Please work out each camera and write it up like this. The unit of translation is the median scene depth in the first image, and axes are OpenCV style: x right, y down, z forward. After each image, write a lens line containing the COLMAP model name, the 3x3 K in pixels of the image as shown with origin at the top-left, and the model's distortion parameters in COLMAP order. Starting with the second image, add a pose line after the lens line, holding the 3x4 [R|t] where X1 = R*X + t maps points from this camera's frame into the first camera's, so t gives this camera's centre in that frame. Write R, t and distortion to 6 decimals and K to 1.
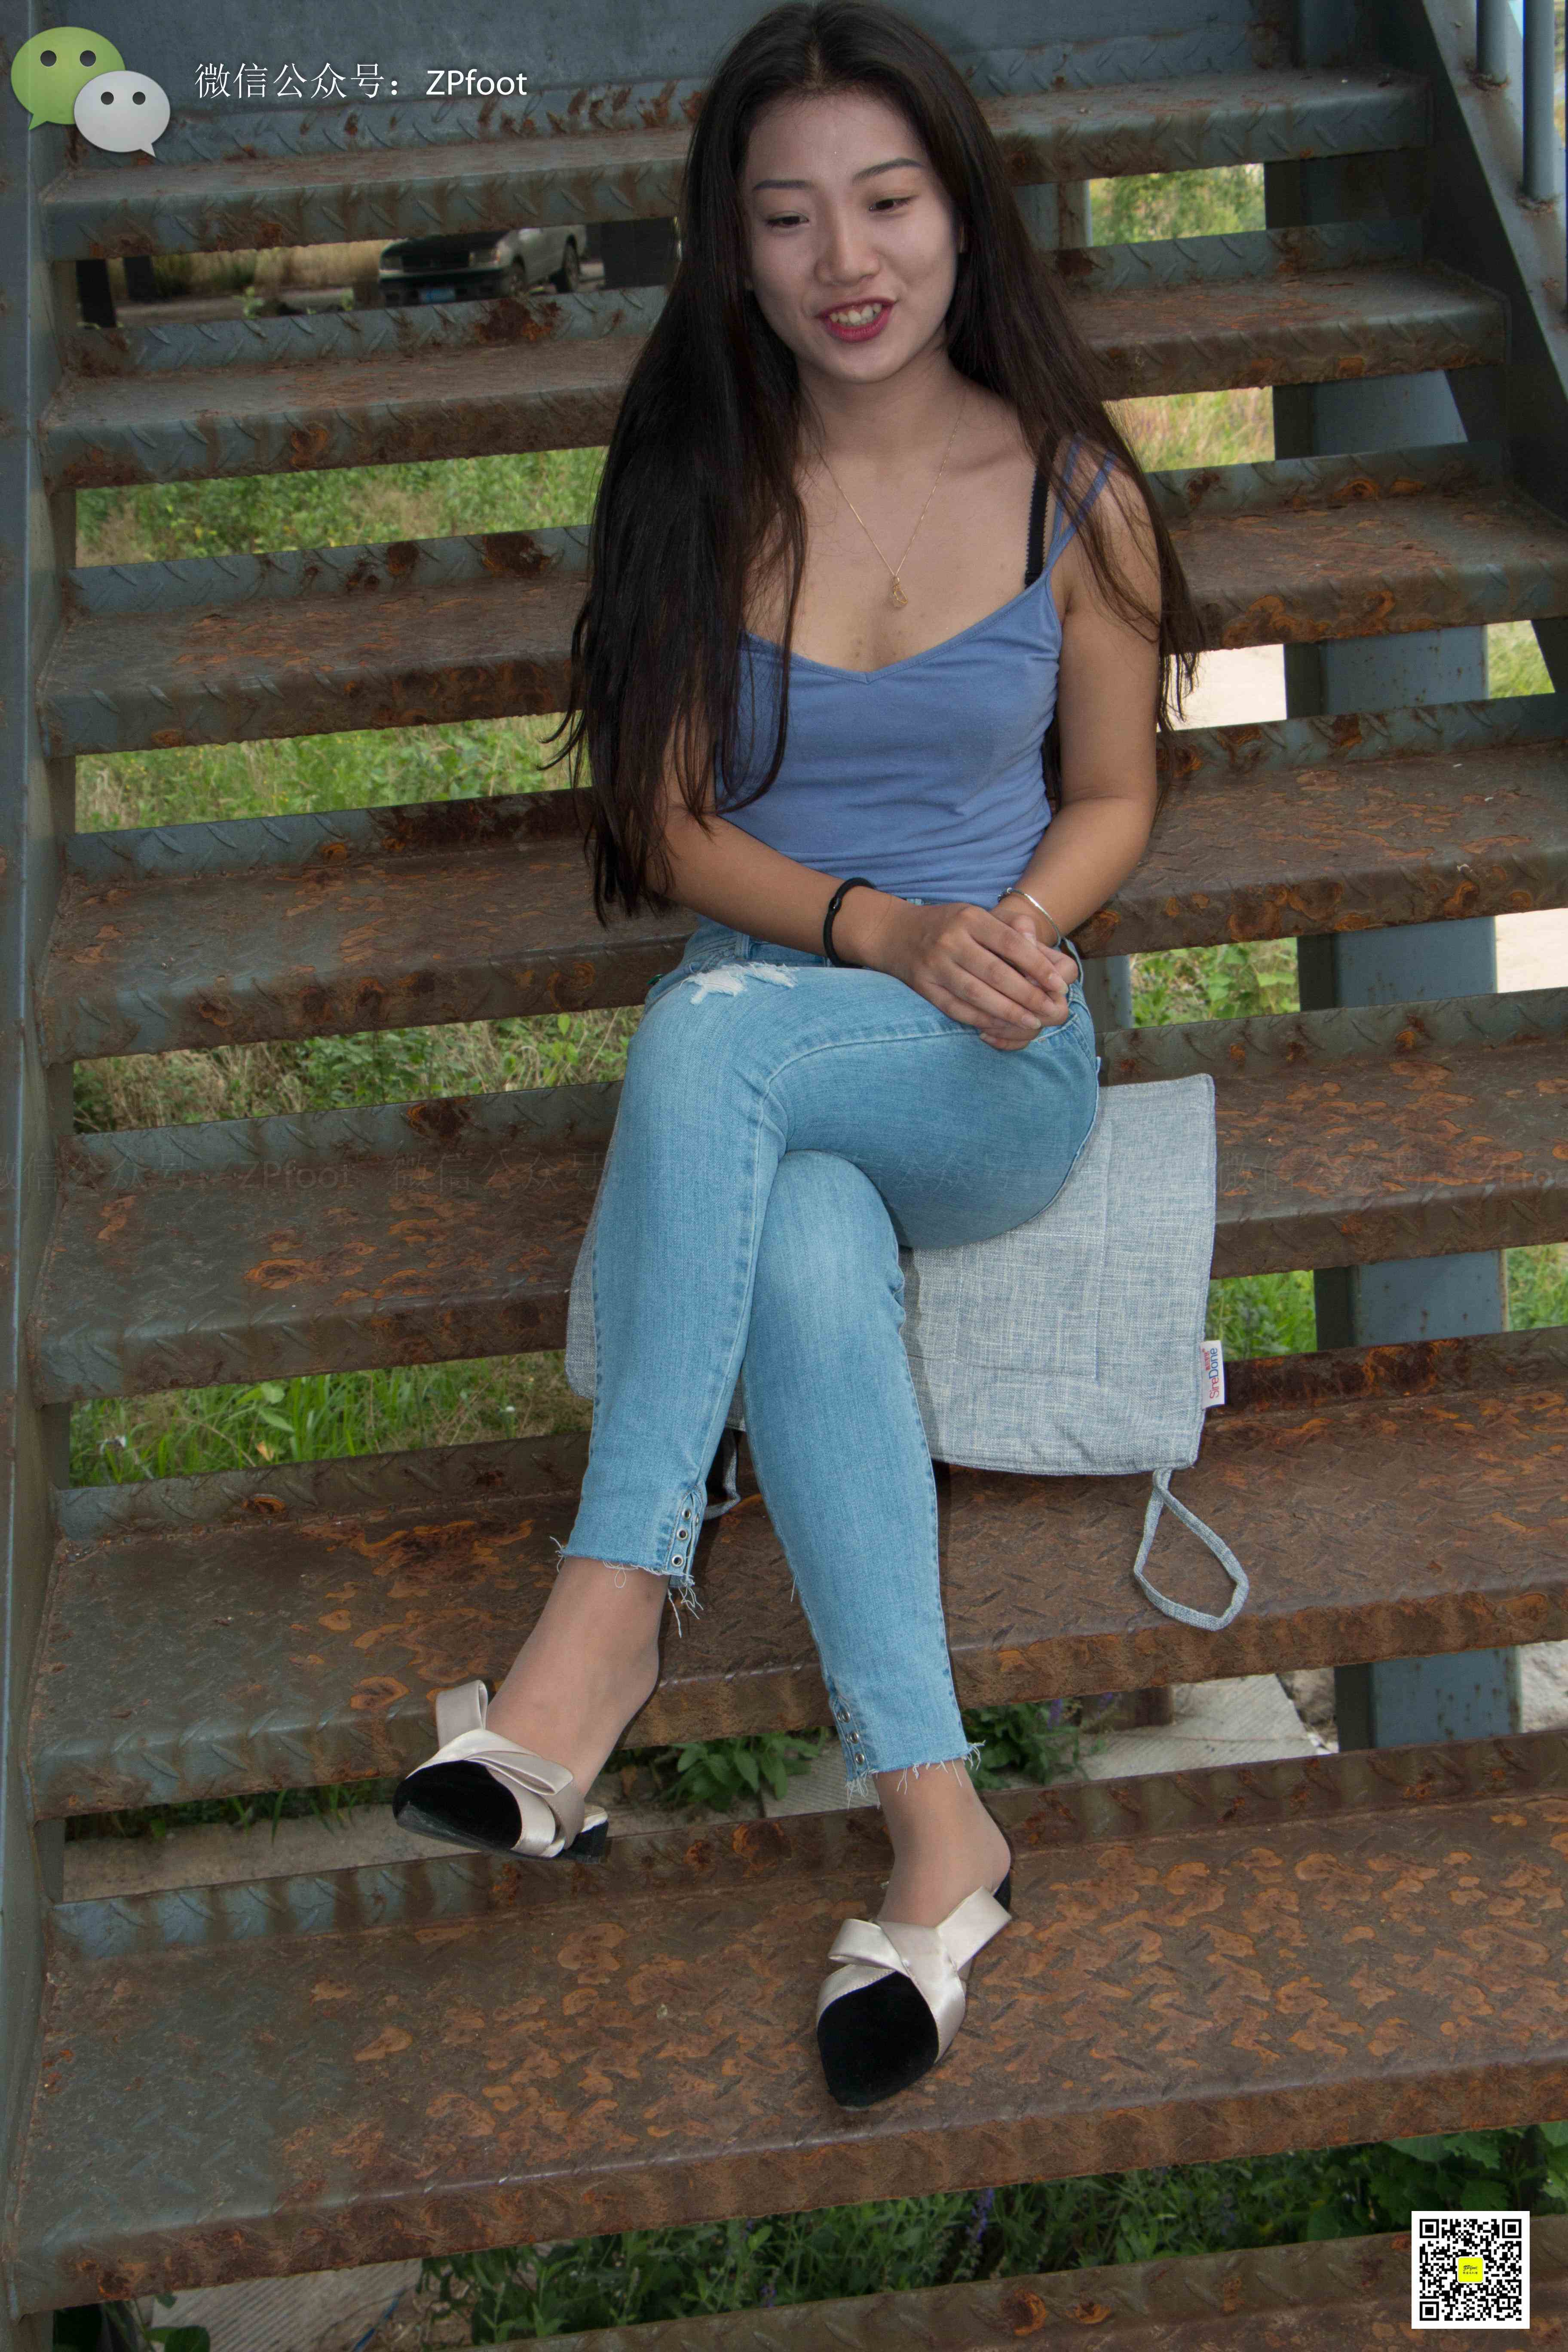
lens RADIAL K [[3501.2, 0, 793.0], [0, 3501.2, 1219.7], [0, 0, 1]] dist [0.023427, 0.576120]
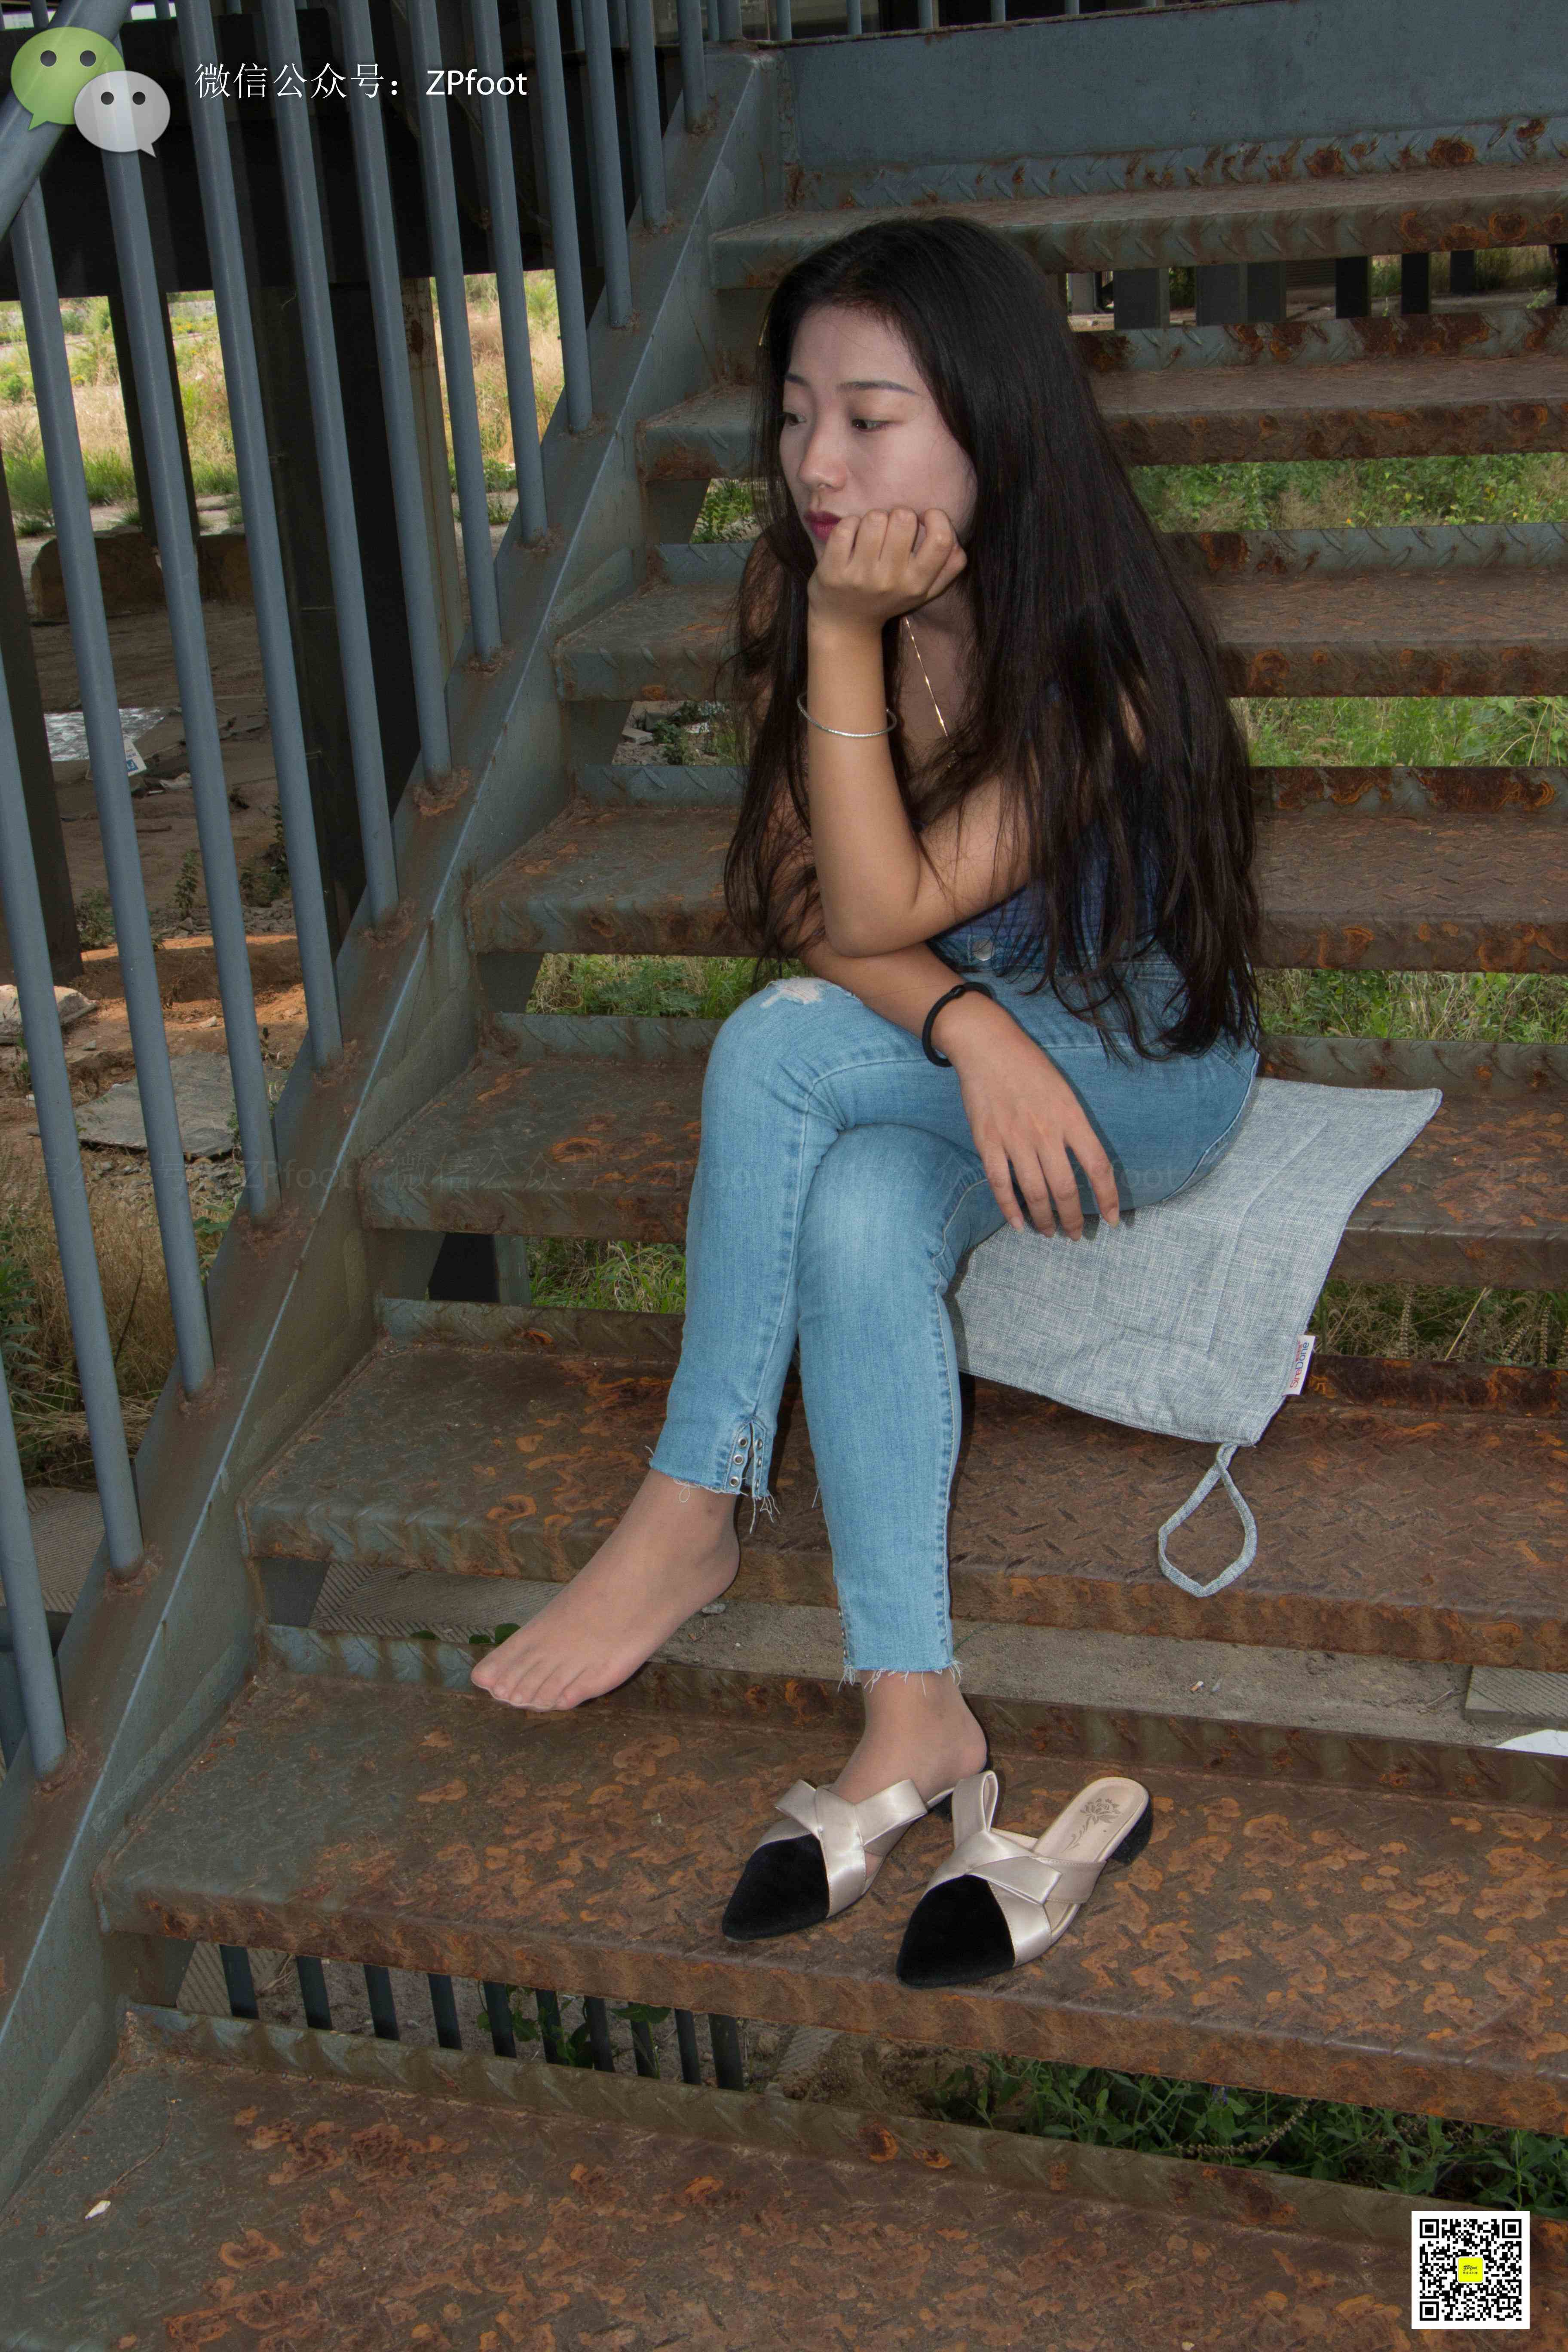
lens RADIAL K [[2934.8, 0, 795.0], [0, 2934.8, 1213.9], [0, 0, 1]] dist [-0.044846, 0.380319]
pose [[0.919141, 0.152918, -0.363037, 0.312570], [-0.134351, 0.988014, 0.076018, -0.053101], [0.370310, -0.021097, 0.928668, 0.101307]]
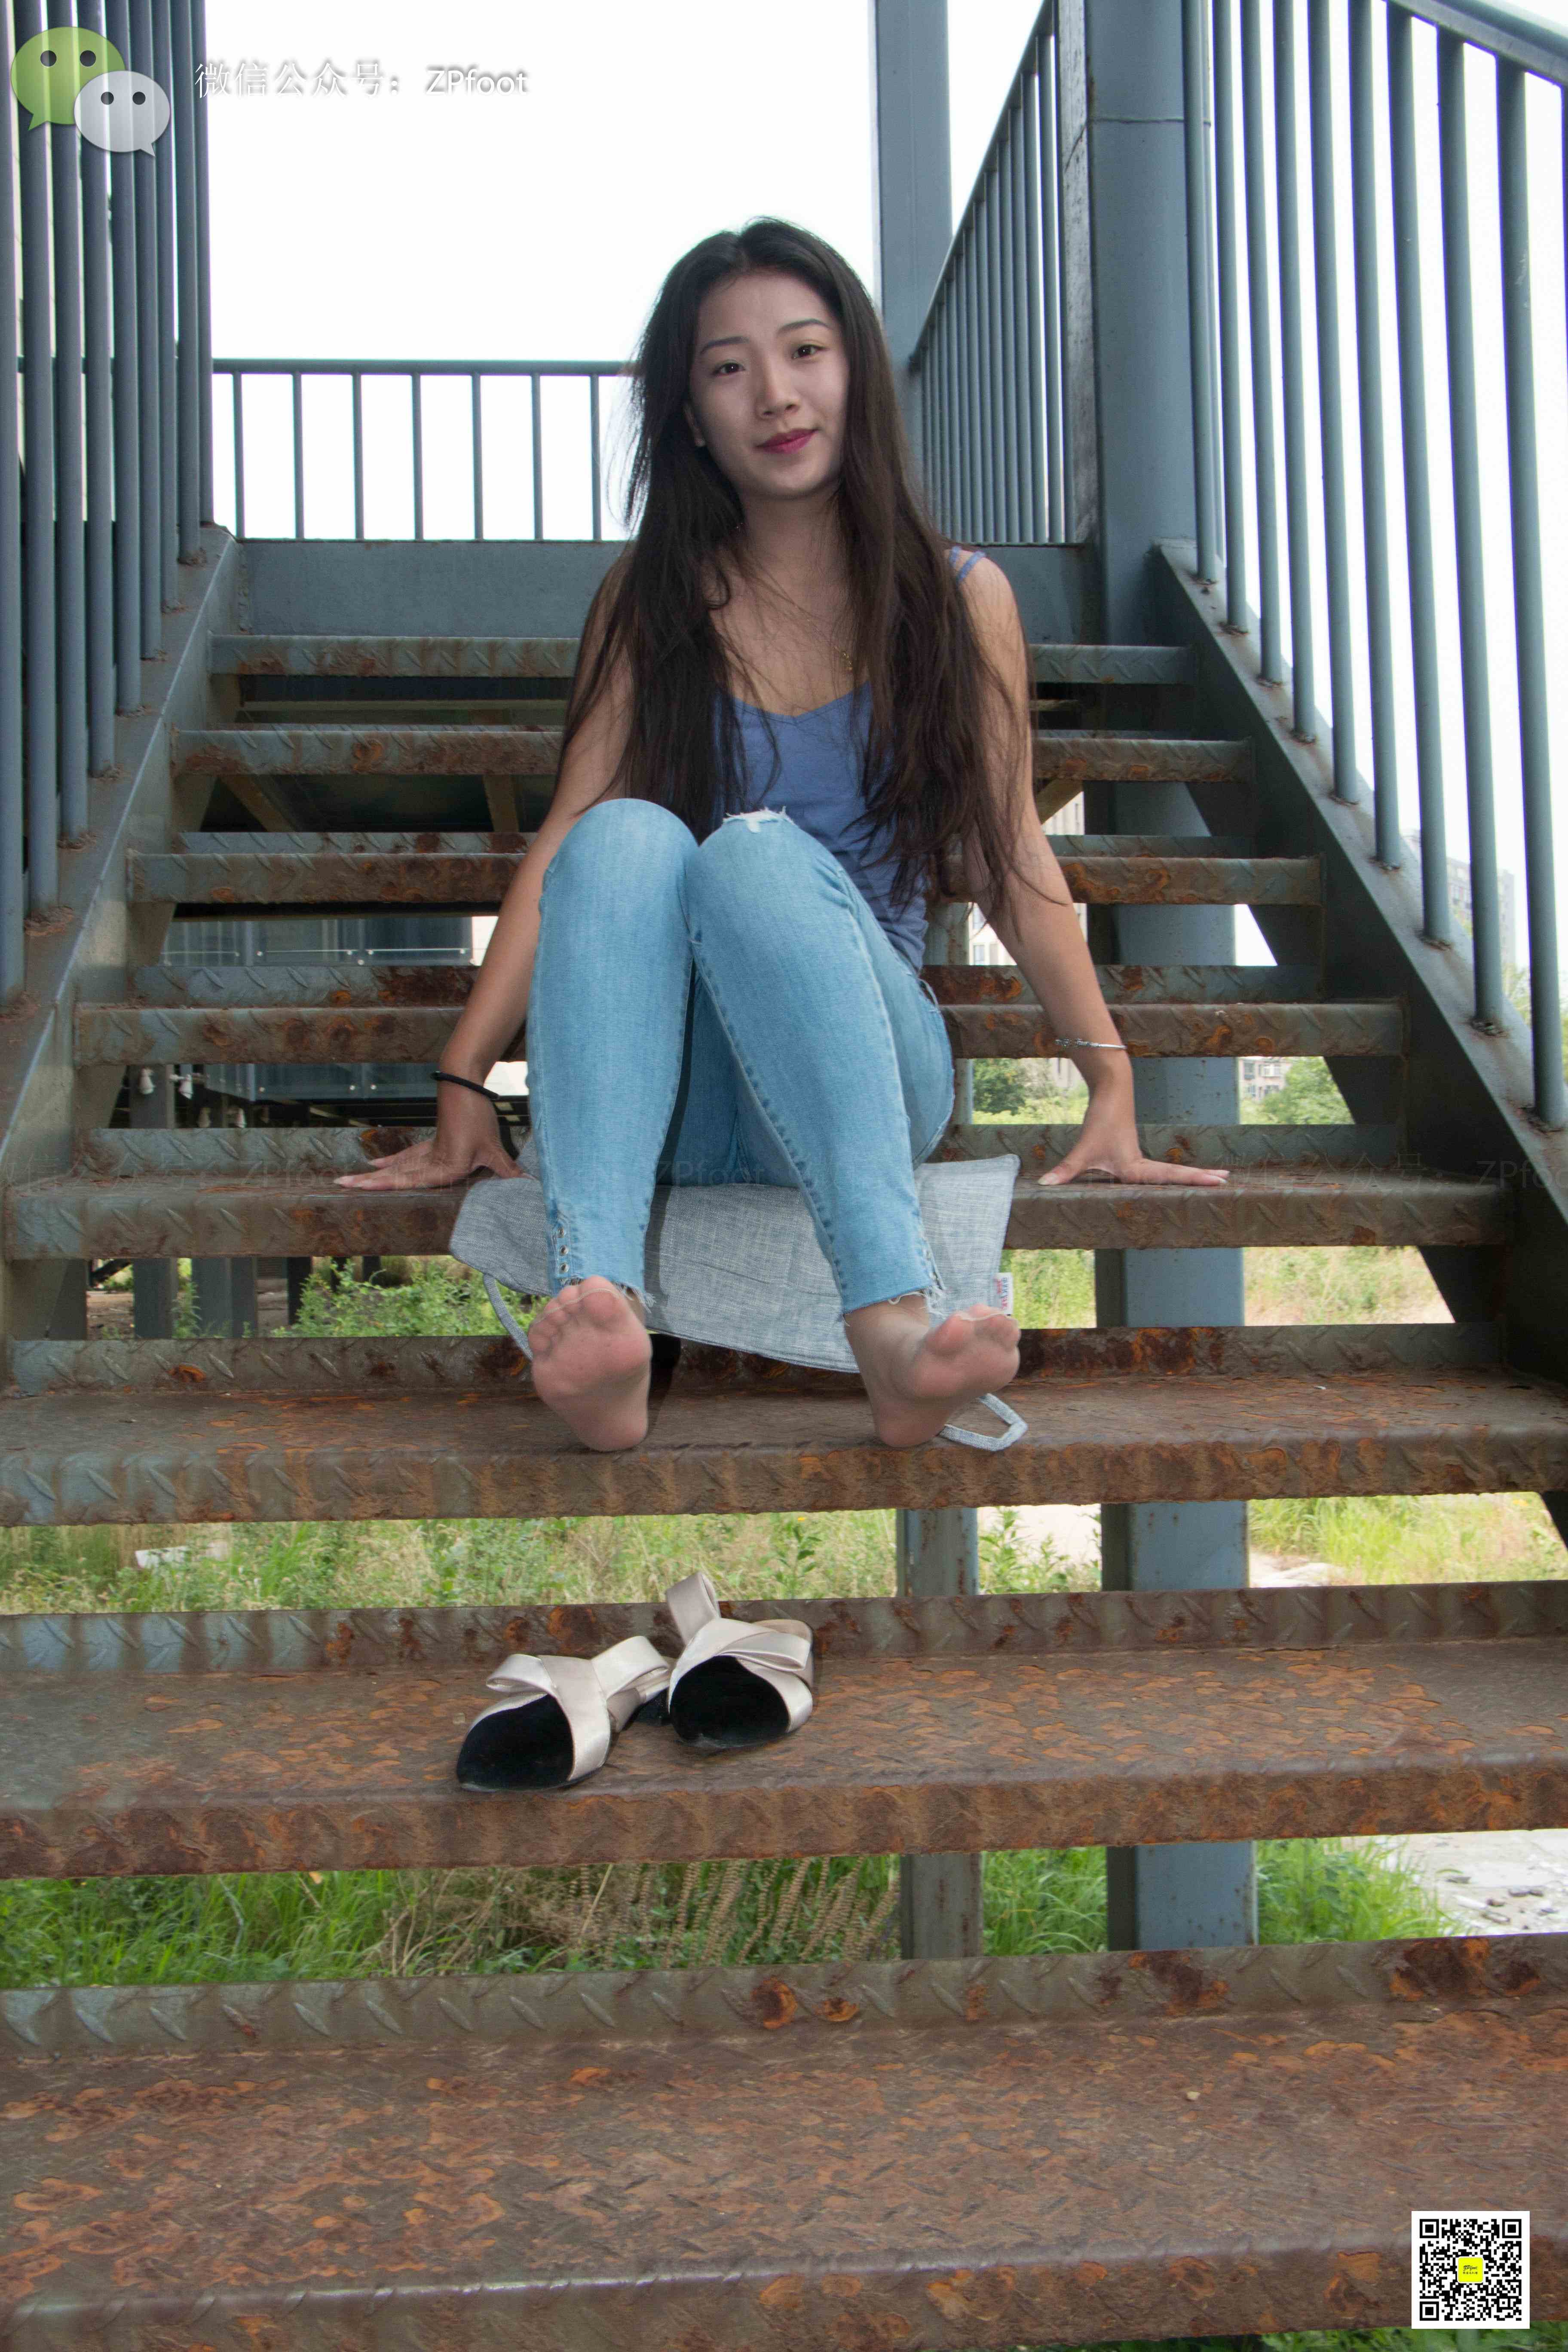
lens RADIAL K [[2346.4, 0, 791.9], [0, 2346.4, 1207.7], [0, 0, 1]] dist [-0.125963, 0.242035]
pose [[0.997633, 0.068610, -0.004566, 0.053064], [-0.066644, 0.948406, -0.309975, 0.274243], [-0.016937, 0.309546, 0.950734, 0.260273]]
